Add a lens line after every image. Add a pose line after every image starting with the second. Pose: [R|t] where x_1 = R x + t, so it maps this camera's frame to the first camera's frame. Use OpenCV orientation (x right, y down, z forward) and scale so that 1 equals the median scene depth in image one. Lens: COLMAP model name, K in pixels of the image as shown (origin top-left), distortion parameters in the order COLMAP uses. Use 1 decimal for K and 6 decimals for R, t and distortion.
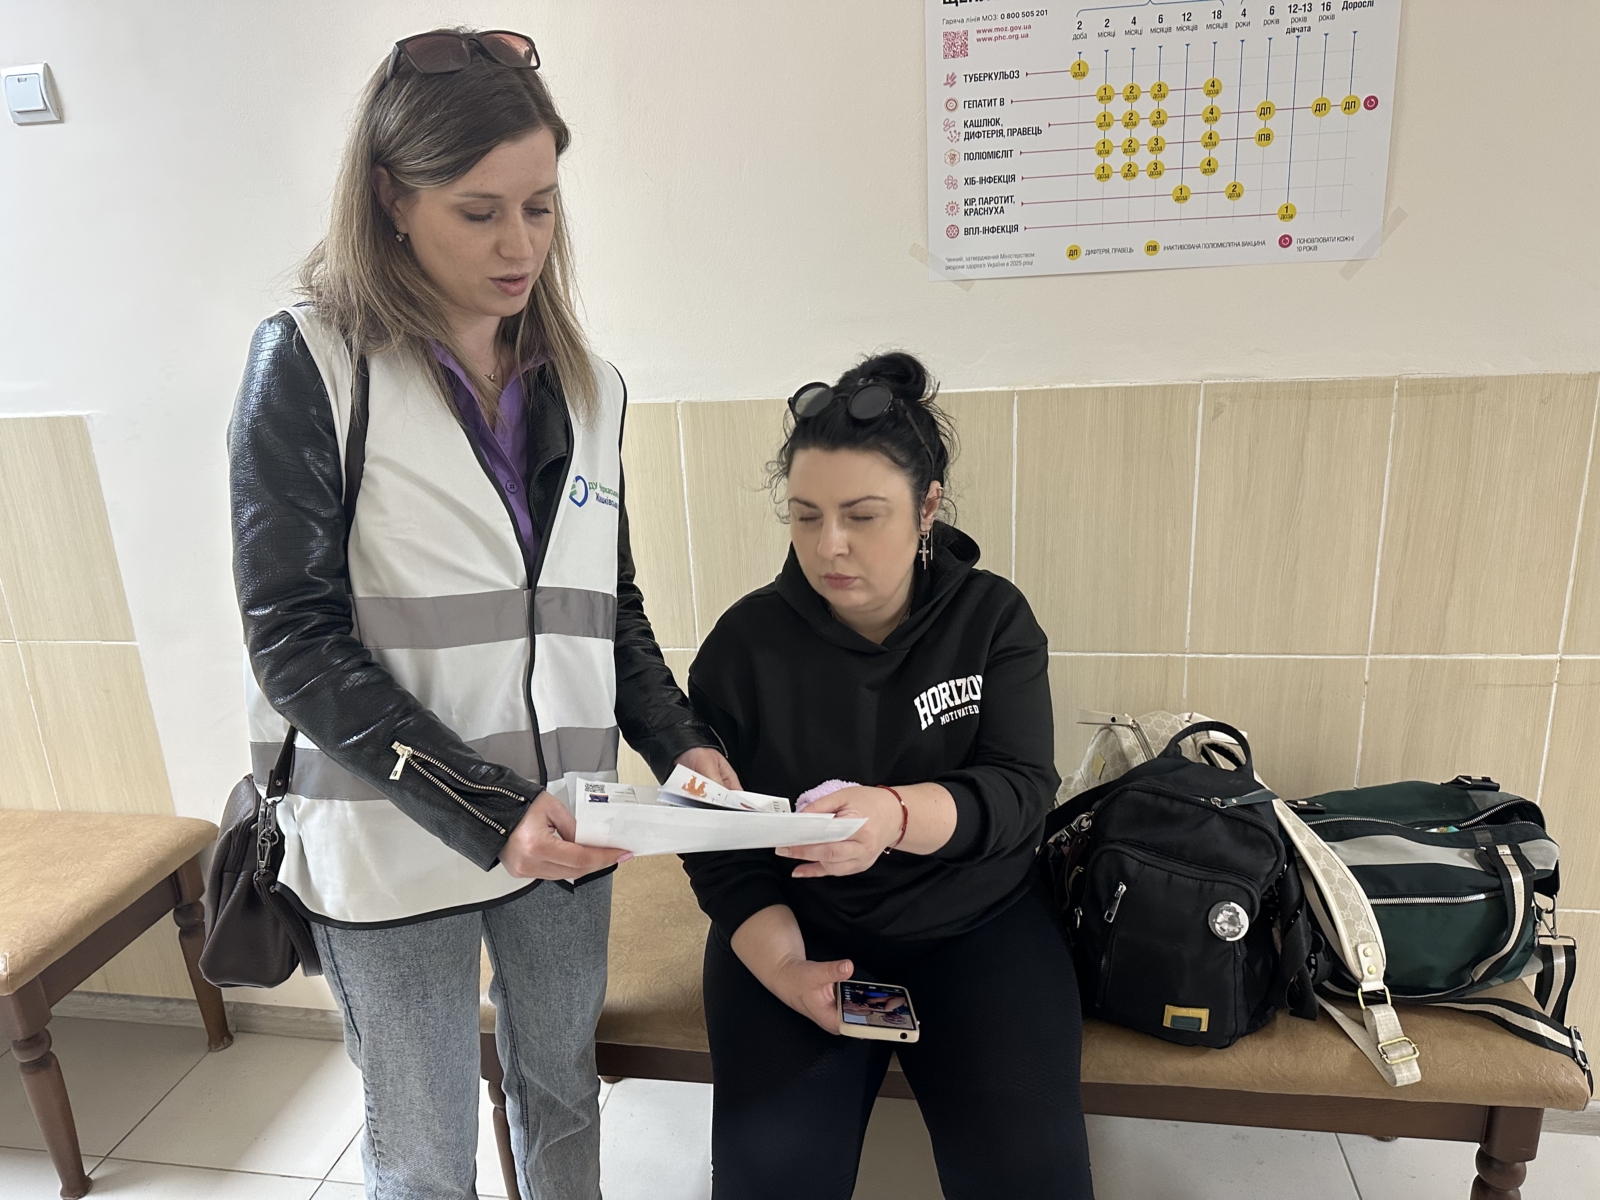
lens RADIAL K [[1123.2, 0, 799.6], [0, 1123.2, 595.5], [0, 0, 1]] dist [-0.004775, -0.012325]
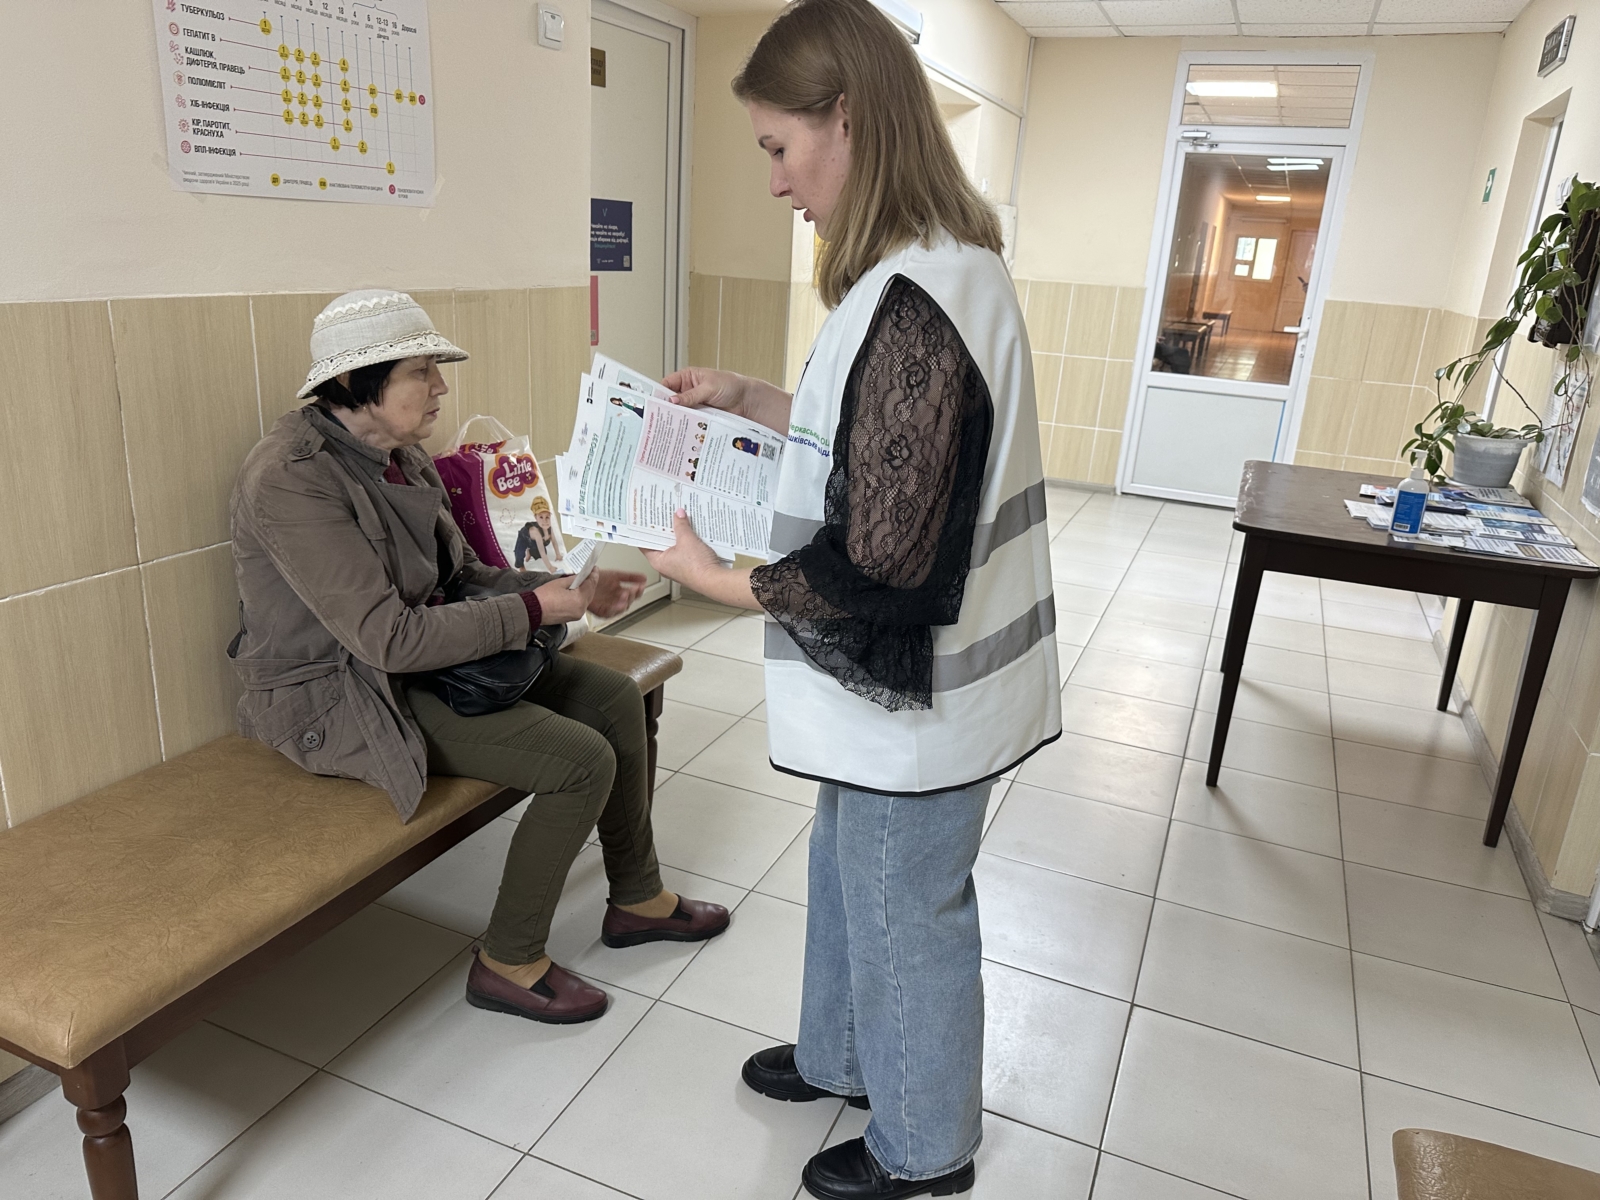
lens RADIAL K [[1123.2, 0, 800.9], [0, 1123.2, 600.4], [0, 0, 1]] dist [-0.004775, -0.012325]
pose [[0.245264, -0.237592, 0.939891, -0.877639], [0.181022, 0.963676, 0.196367, -0.003491], [-0.952406, 0.121979, 0.279365, 0.183490]]
